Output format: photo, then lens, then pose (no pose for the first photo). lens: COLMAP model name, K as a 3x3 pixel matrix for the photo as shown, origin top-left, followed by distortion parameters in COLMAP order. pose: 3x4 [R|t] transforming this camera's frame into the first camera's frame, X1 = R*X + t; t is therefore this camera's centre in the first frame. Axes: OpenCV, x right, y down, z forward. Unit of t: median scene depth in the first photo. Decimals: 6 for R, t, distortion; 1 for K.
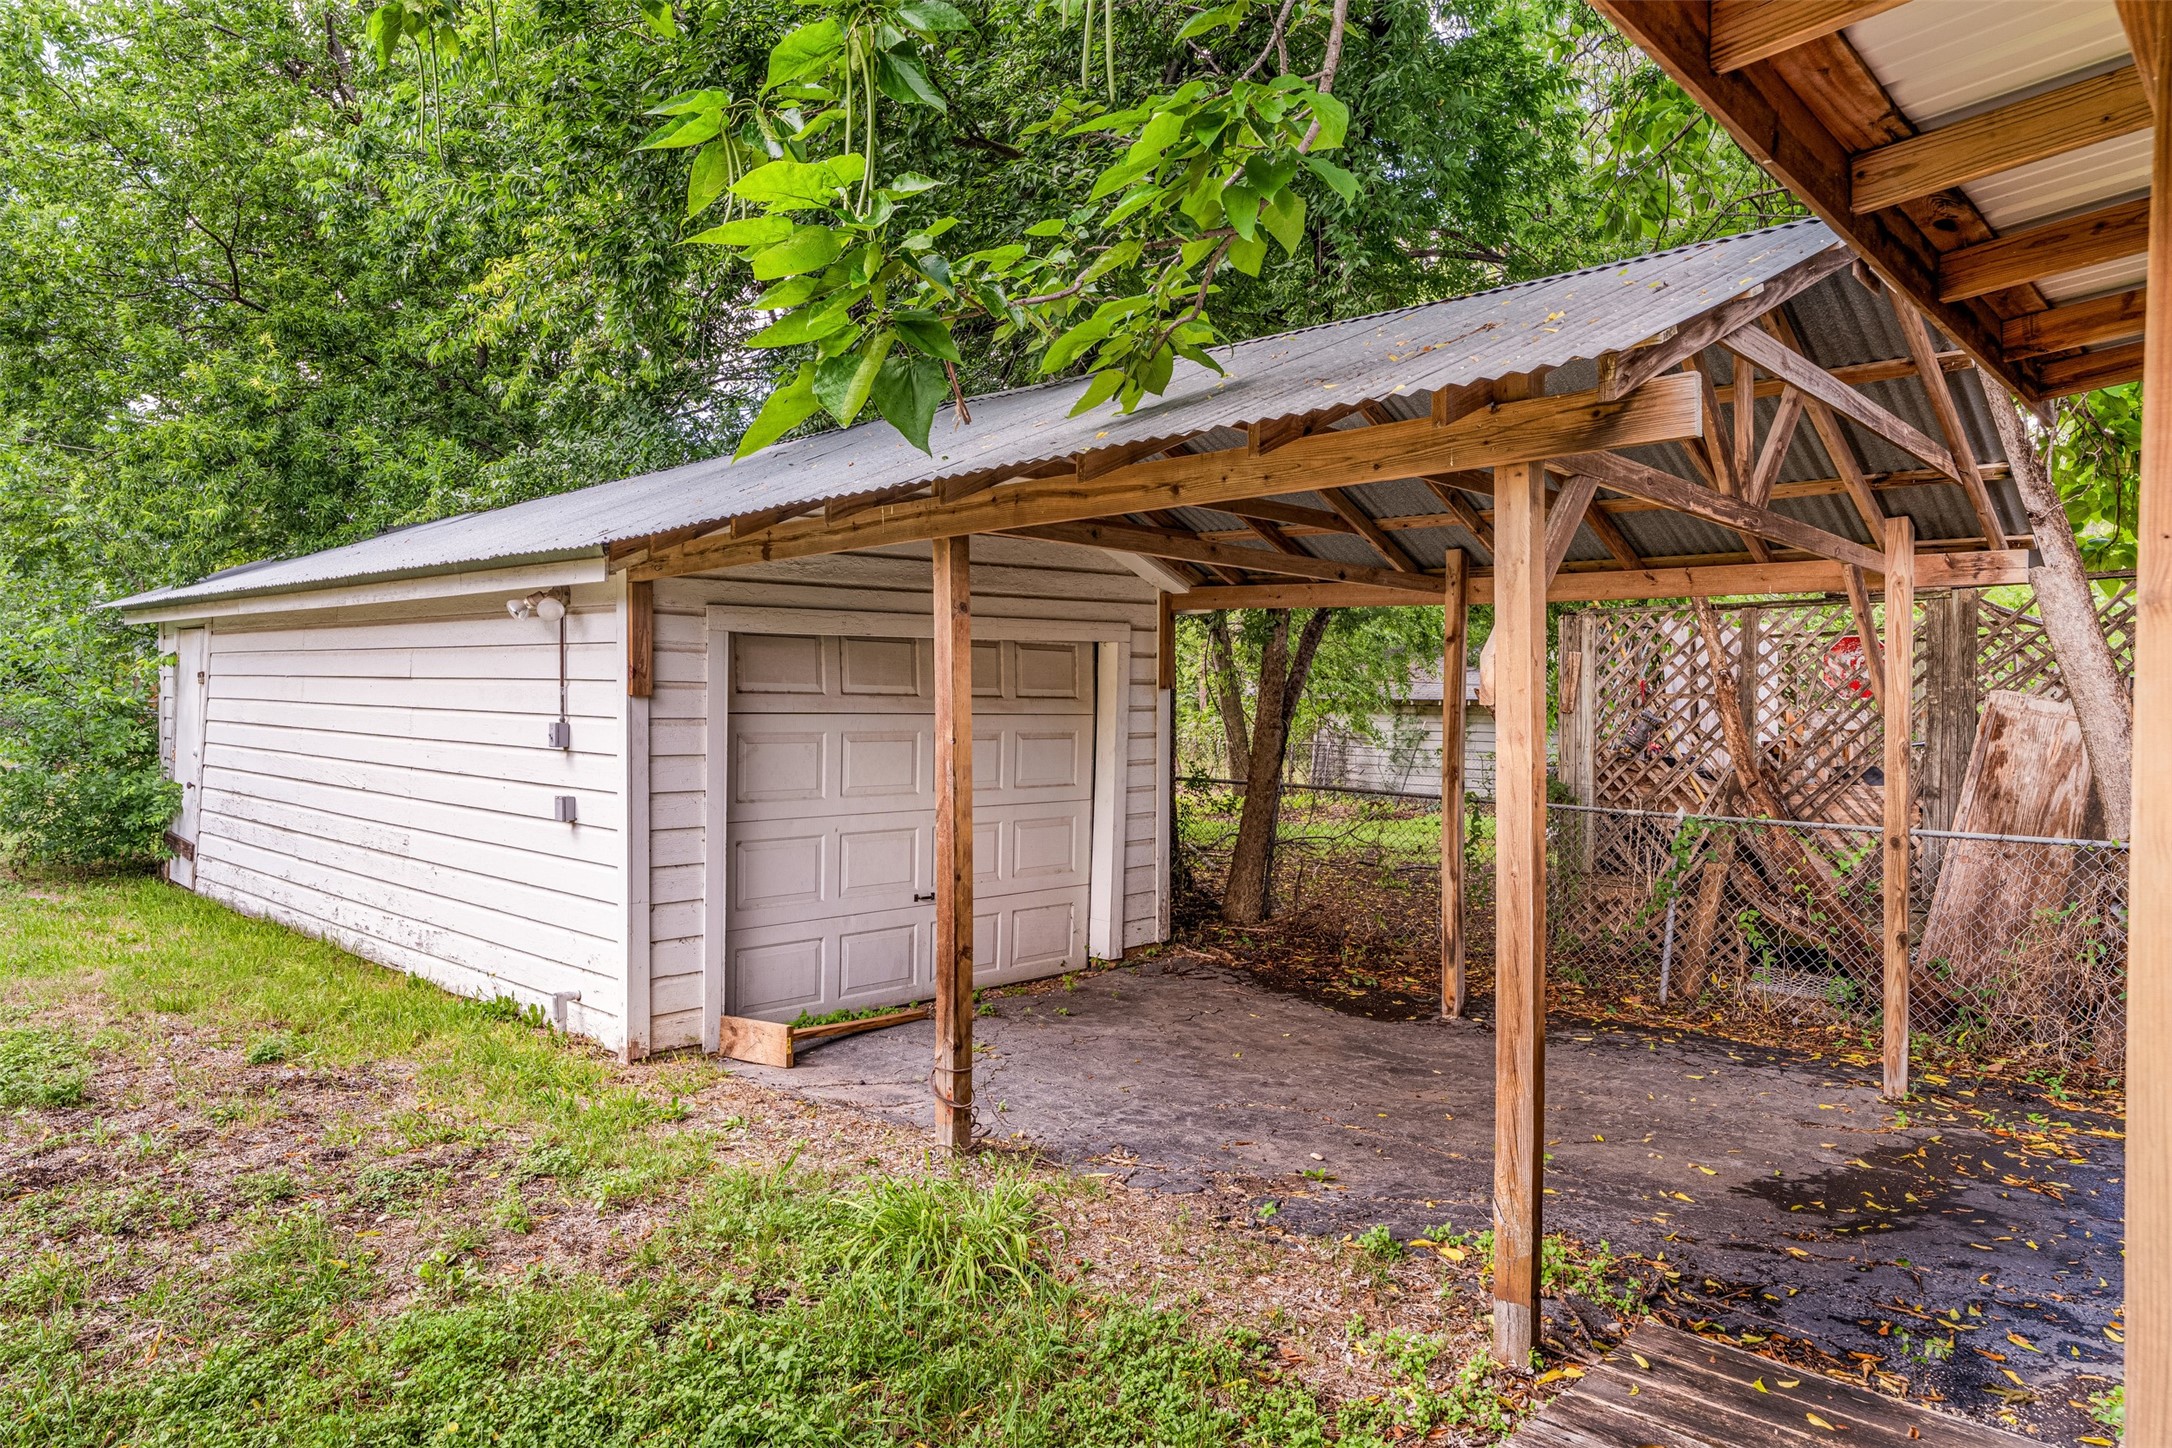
lens RADIAL K [[1365.9, 0, 1086.0], [0, 1365.9, 724.0], [0, 0, 1]] dist [0.007863, 0.000072]
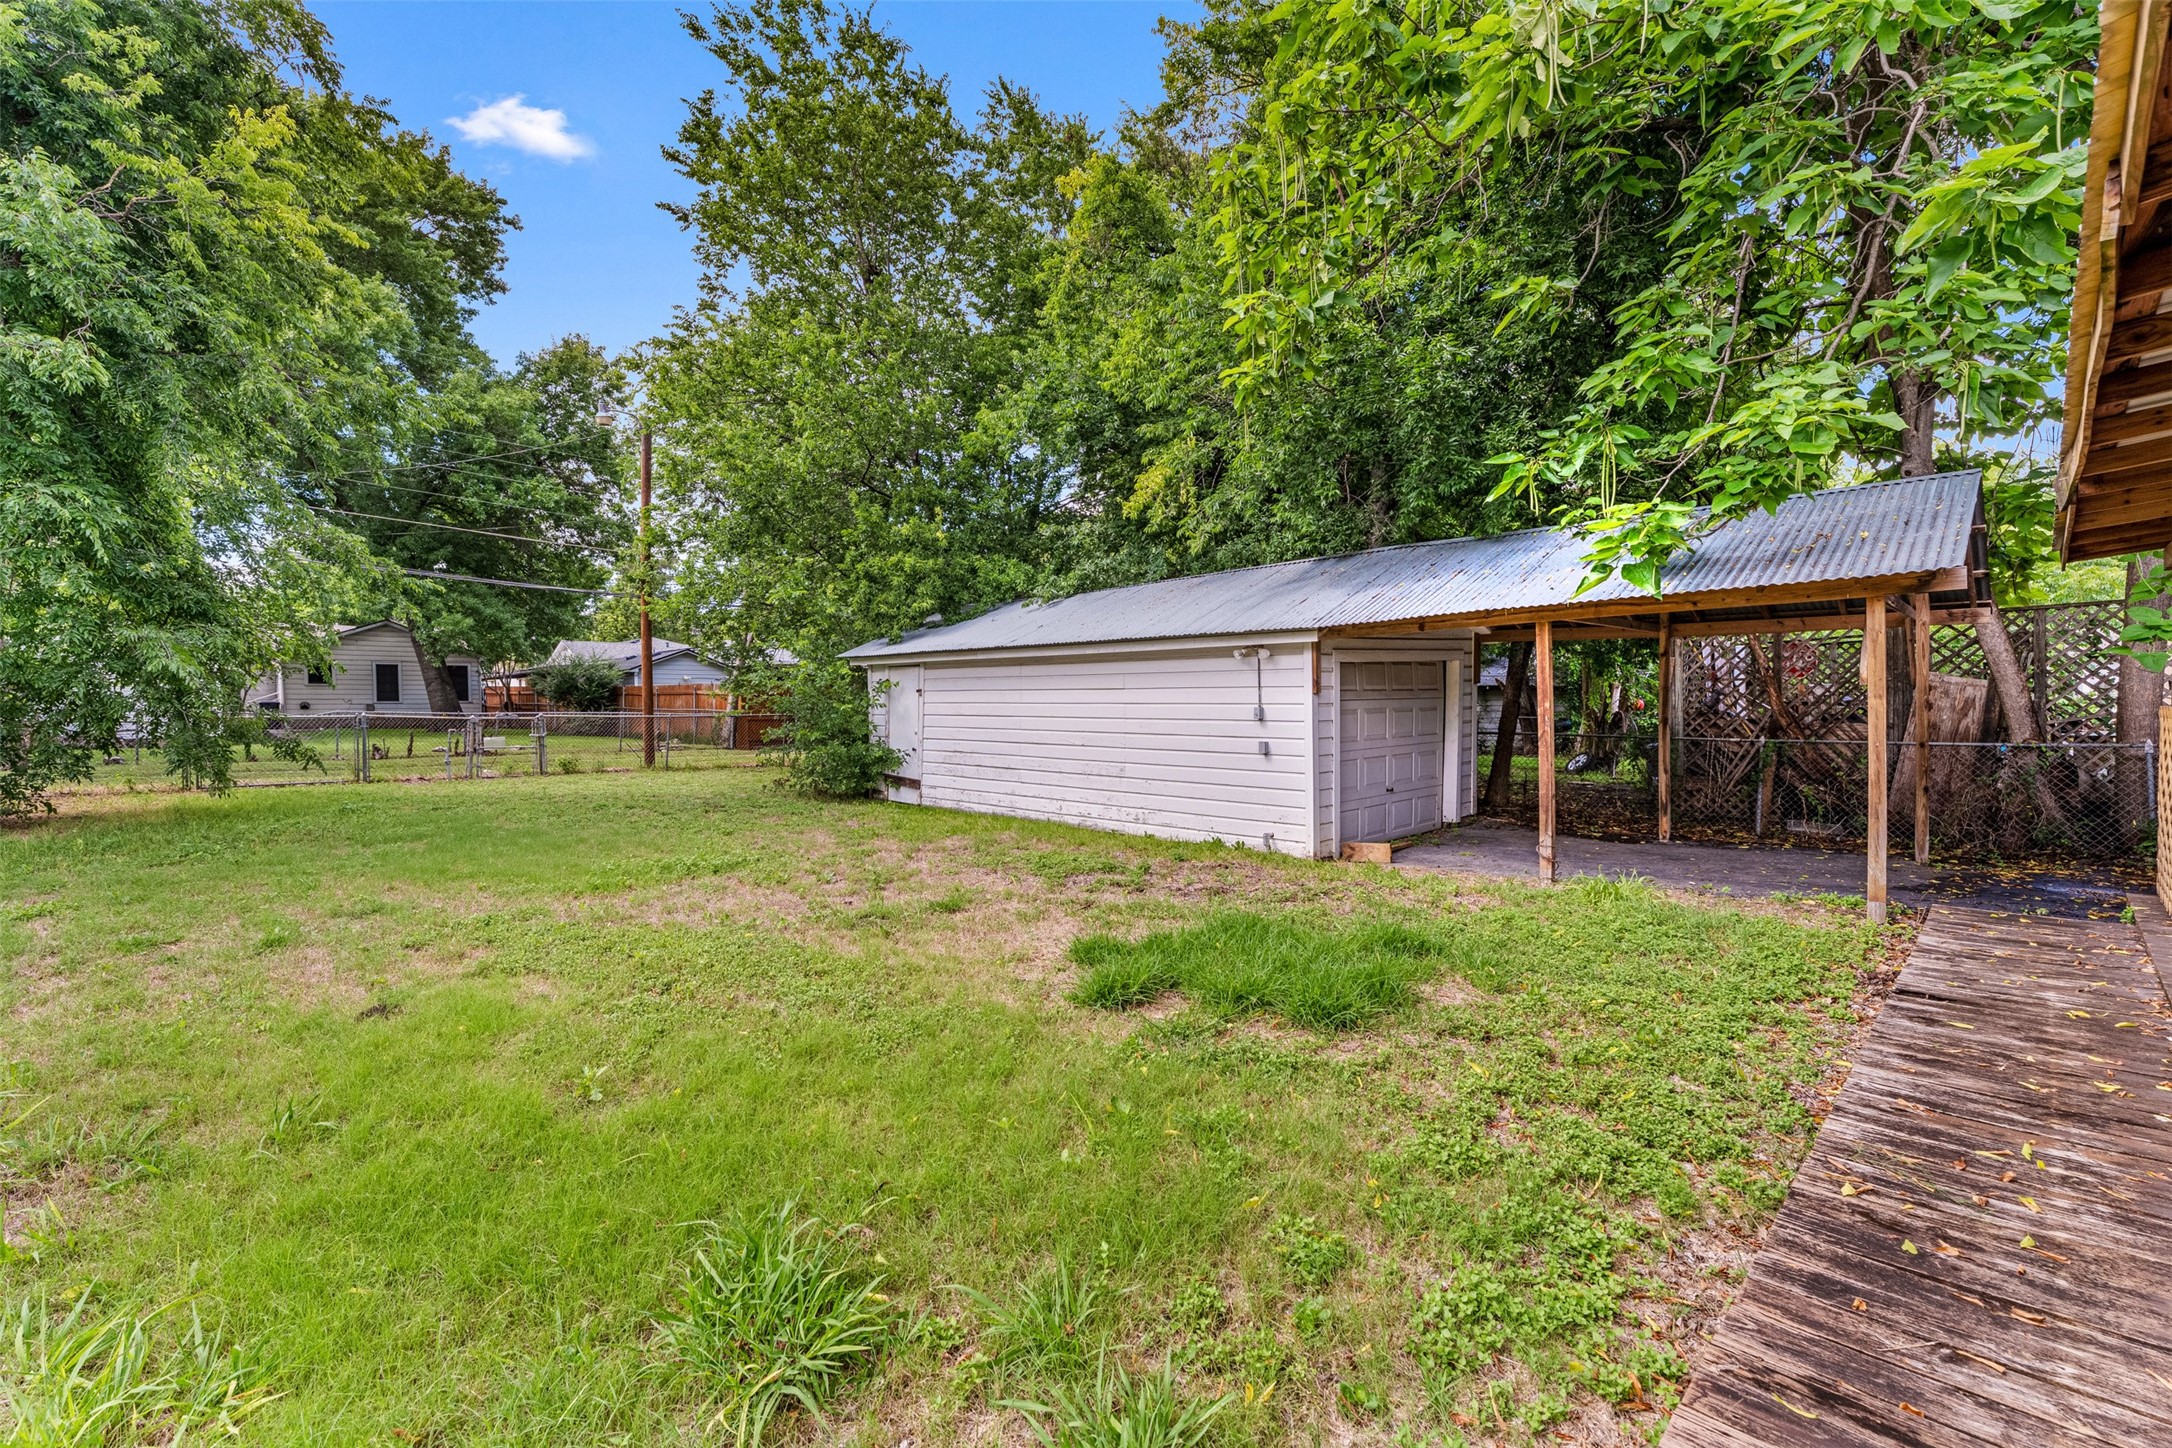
lens RADIAL K [[939.4, 0, 1086.0], [0, 939.4, 724.0], [0, 0, 1]] dist [-0.000132, -0.000508]
pose [[0.999013, -0.026446, -0.035689, -0.556210], [0.026941, 0.999546, 0.013465, -0.001457], [0.035317, -0.014413, 0.999272, -0.436460]]
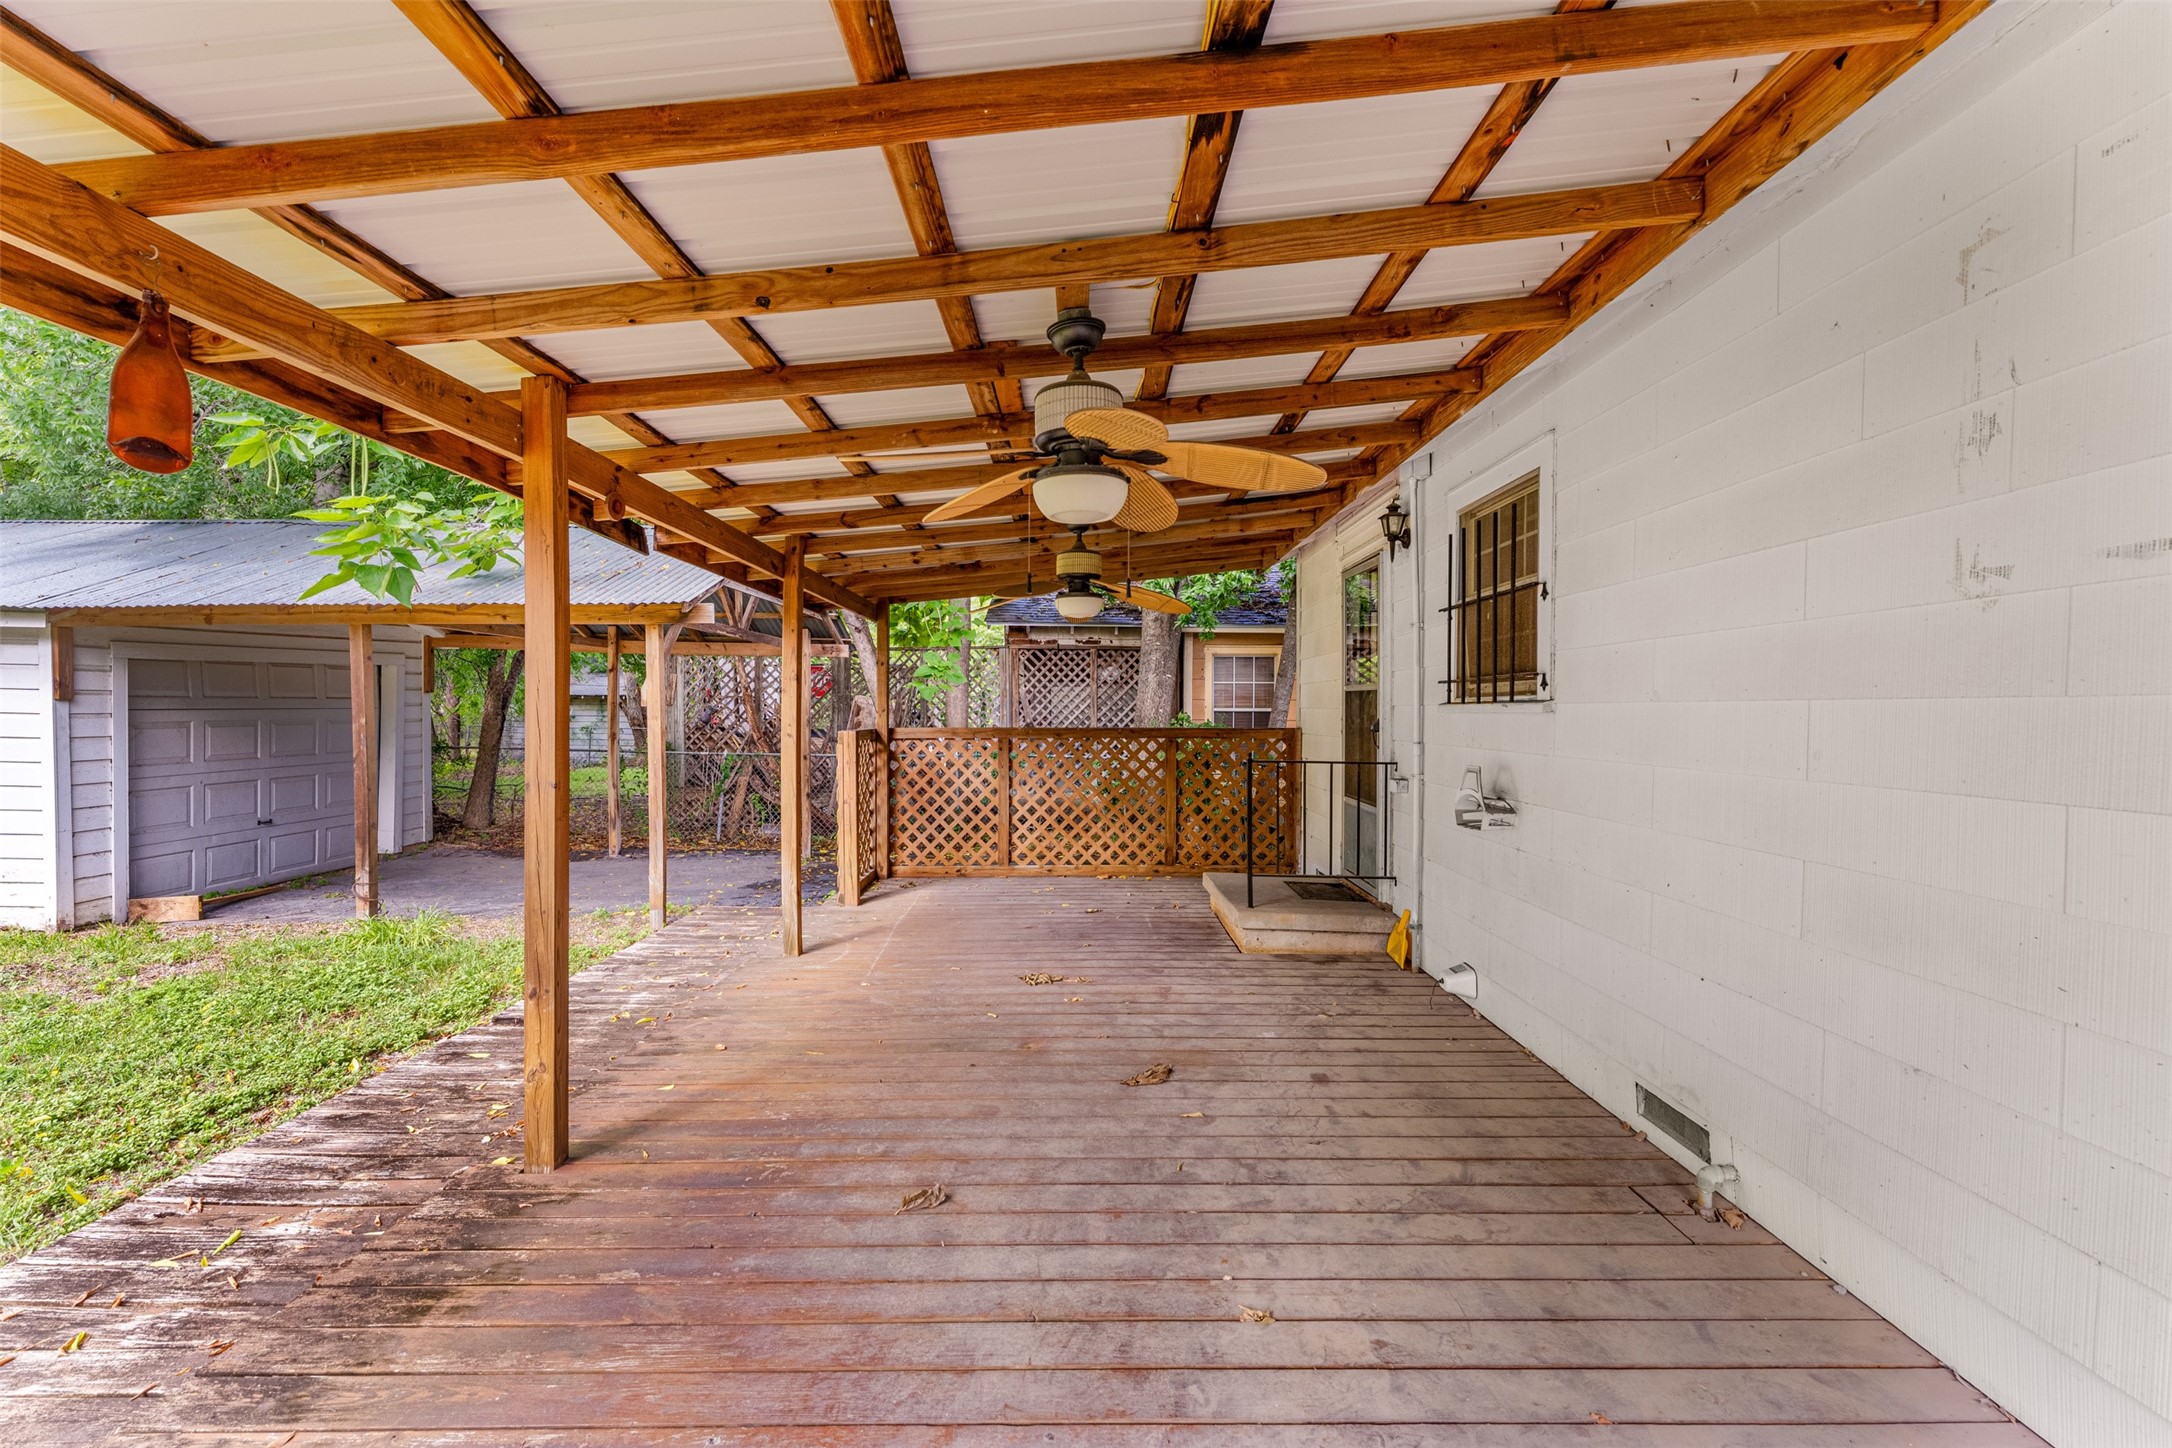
lens RADIAL K [[926.6, 0, 1086.0], [0, 926.6, 724.0], [0, 0, 1]] dist [-0.005915, 0.000265]
pose [[0.722619, -0.018563, 0.690997, -0.180897], [0.007434, 0.999790, 0.019084, -0.003536], [-0.691206, -0.008653, 0.722606, -0.499756]]
